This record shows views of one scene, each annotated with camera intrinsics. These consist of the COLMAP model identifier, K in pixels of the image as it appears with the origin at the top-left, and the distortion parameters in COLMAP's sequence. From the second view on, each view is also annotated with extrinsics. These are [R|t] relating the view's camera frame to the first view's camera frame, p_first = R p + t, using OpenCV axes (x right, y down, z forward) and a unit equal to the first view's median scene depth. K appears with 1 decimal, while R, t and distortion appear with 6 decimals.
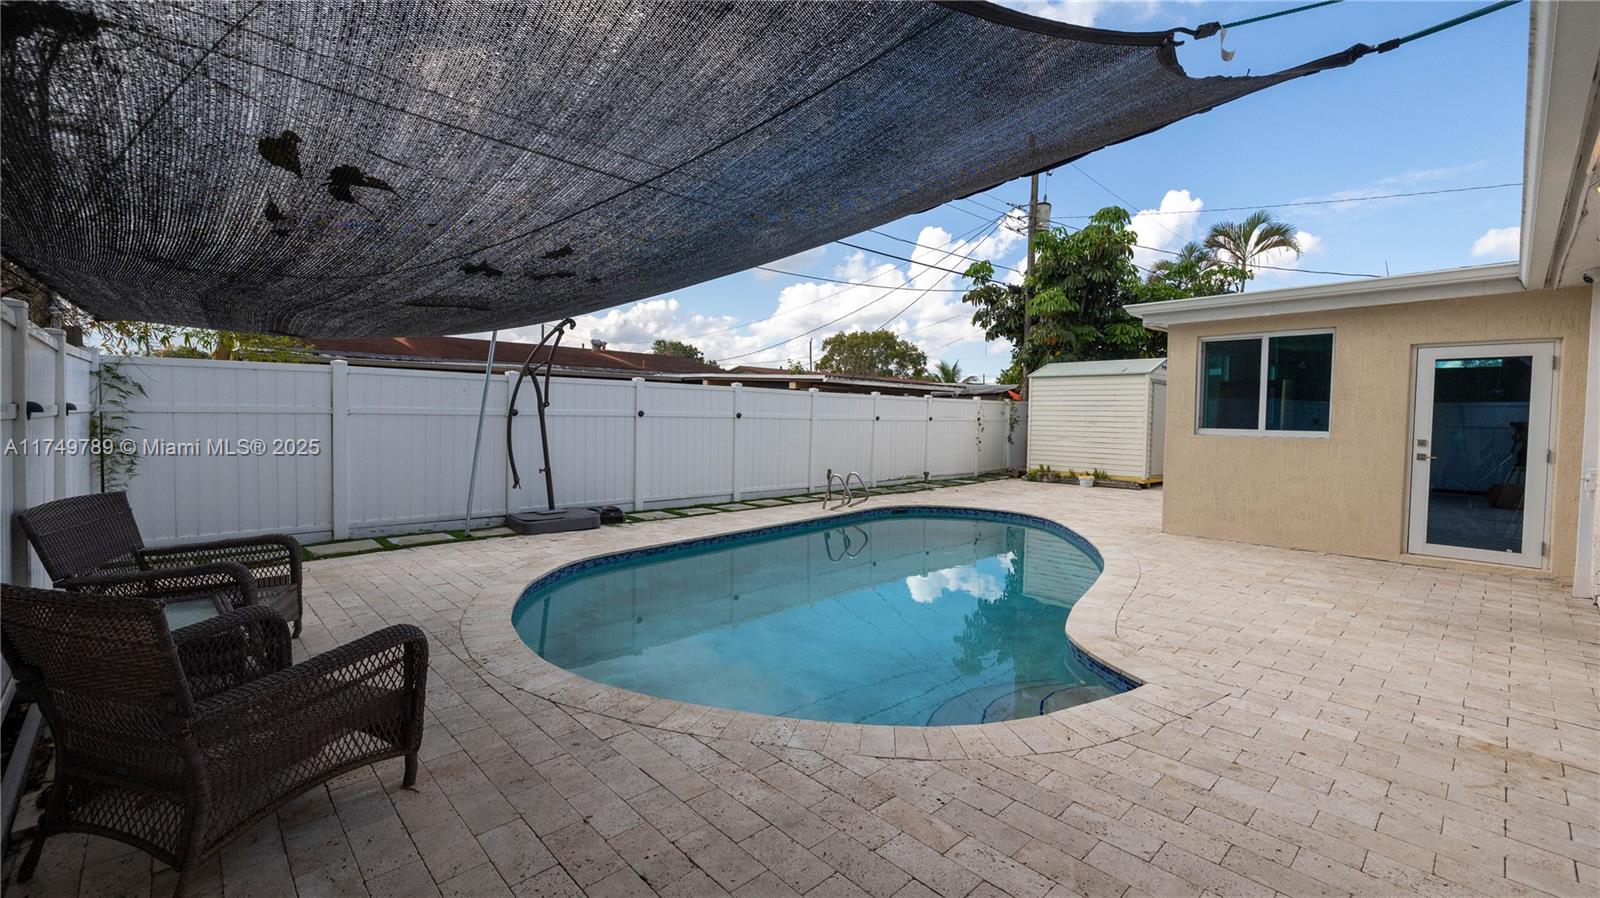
lens RADIAL K [[671.8, 0, 793.9], [0, 671.8, 449.8], [0, 0, 1]] dist [-0.001046, -0.000142]
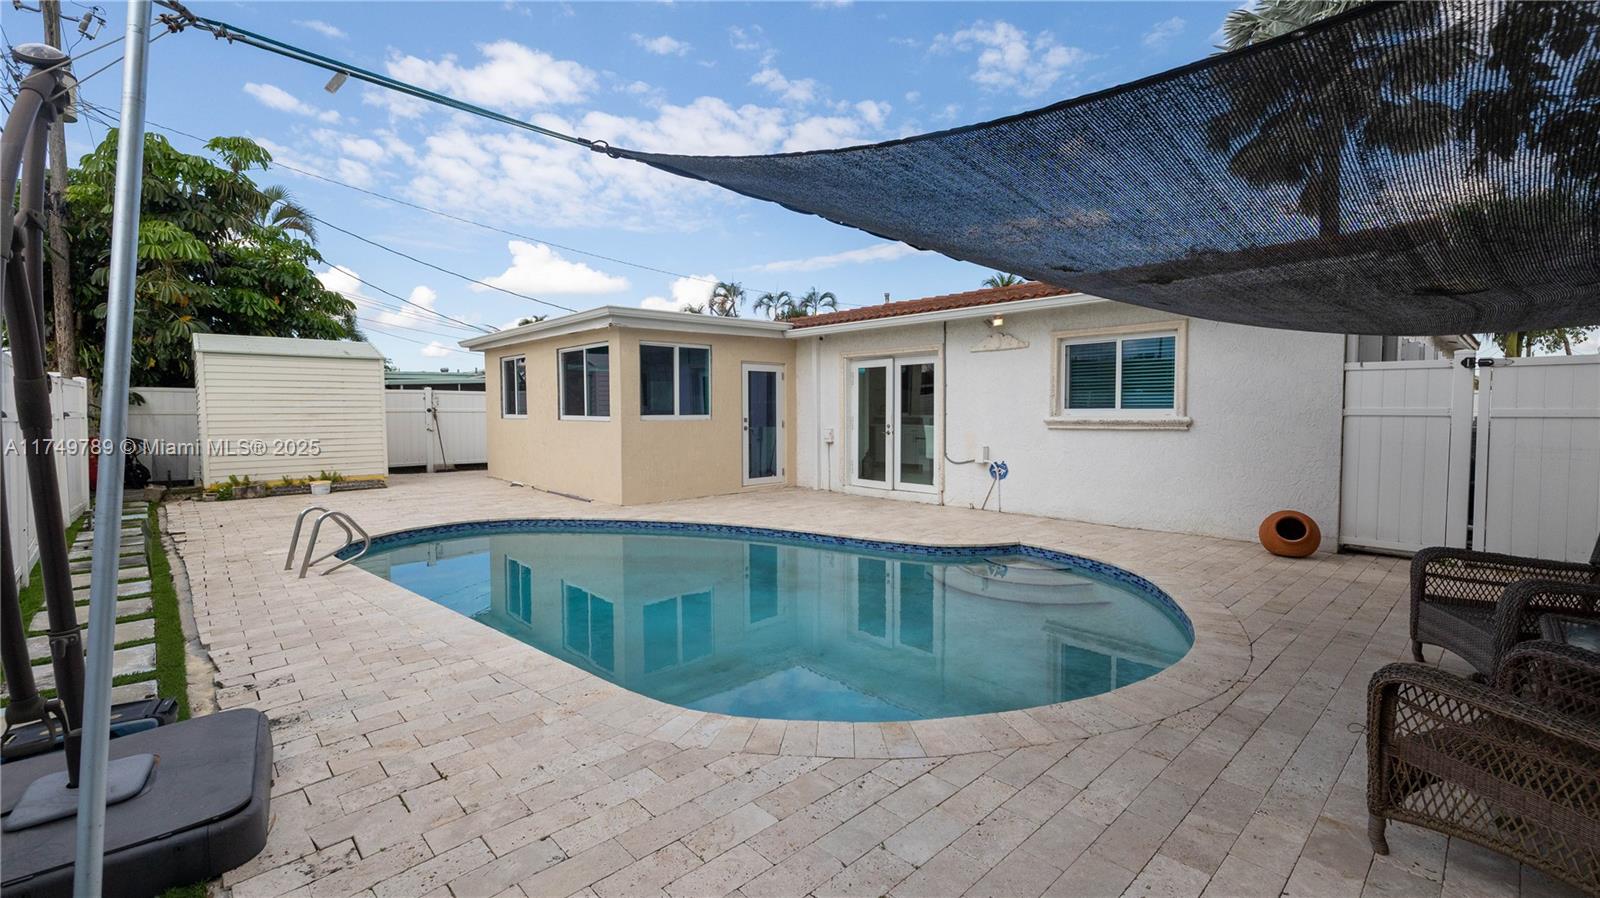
lens RADIAL K [[671.8, 0, 792.2], [0, 671.8, 444.1], [0, 0, 1]] dist [-0.001046, -0.000142]
pose [[0.018043, -0.071024, 0.997311, -0.702036], [0.057379, 0.995903, 0.069886, -0.057000], [-0.998189, 0.055964, 0.022045, 0.796883]]
